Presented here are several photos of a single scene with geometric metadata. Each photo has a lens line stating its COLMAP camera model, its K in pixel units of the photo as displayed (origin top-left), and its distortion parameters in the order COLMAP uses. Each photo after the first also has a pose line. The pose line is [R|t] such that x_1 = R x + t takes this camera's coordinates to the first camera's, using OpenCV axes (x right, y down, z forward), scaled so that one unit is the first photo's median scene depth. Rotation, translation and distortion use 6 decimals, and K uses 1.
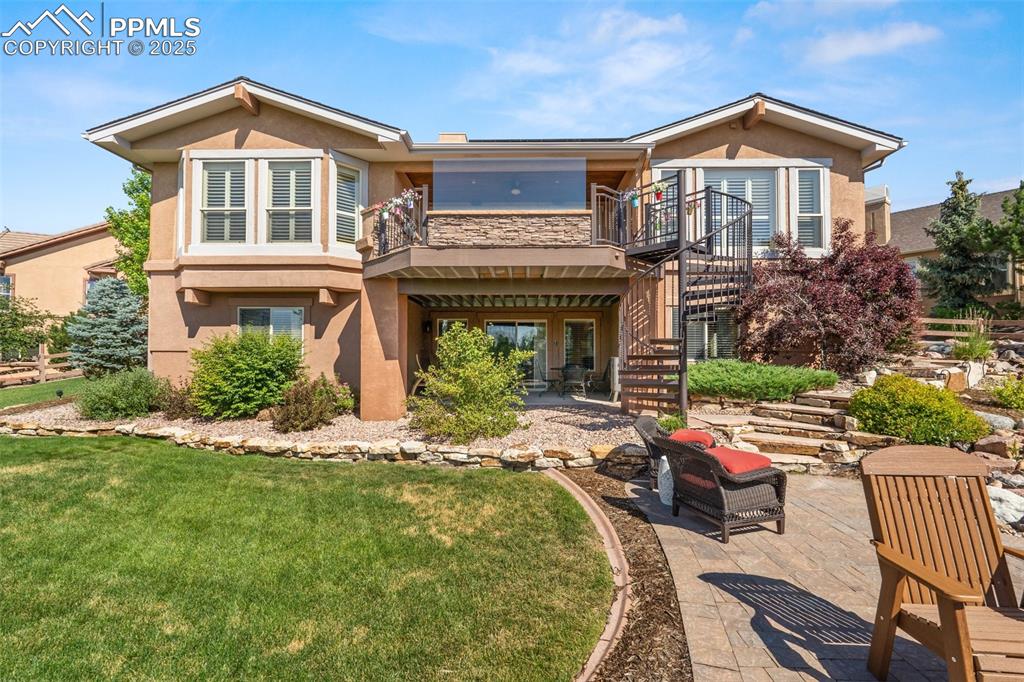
lens RADIAL K [[454.1, 0, 513.9], [0, 454.1, 349.8], [0, 0, 1]] dist [-0.005283, 0.000357]
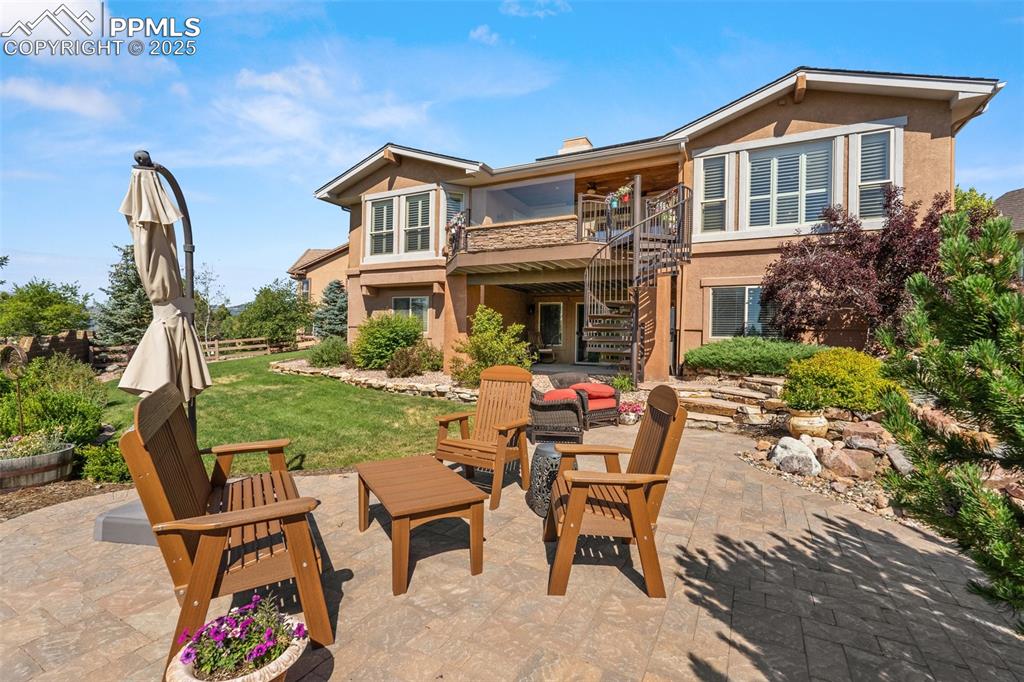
lens RADIAL K [[454.1, 0, 513.5], [0, 454.1, 338.6], [0, 0, 1]] dist [-0.005283, 0.000357]
pose [[0.898367, 0.015757, -0.438963, 0.418550], [-0.011005, 0.999850, 0.013370, 0.017671], [0.439108, -0.007180, 0.898405, -0.162358]]
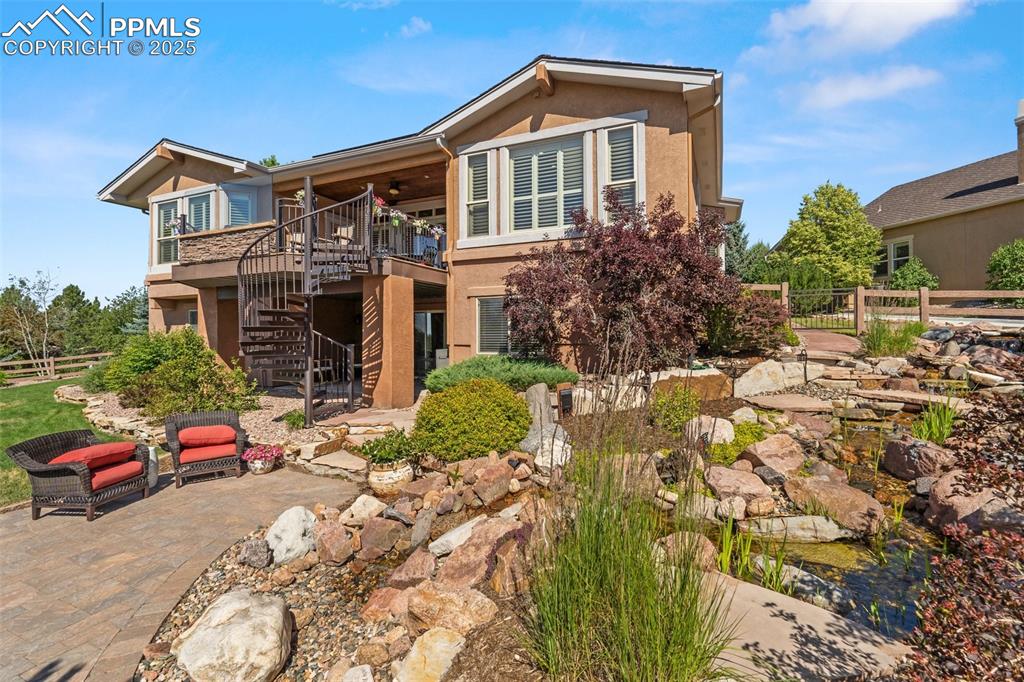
lens RADIAL K [[454.1, 0, 521.8], [0, 454.1, 335.5], [0, 0, 1]] dist [-0.005283, 0.000357]
pose [[0.927374, -0.008178, -0.374045, 0.831837], [0.015501, 0.999742, 0.016574, -0.028617], [0.373813, -0.021168, 0.927262, 0.143389]]
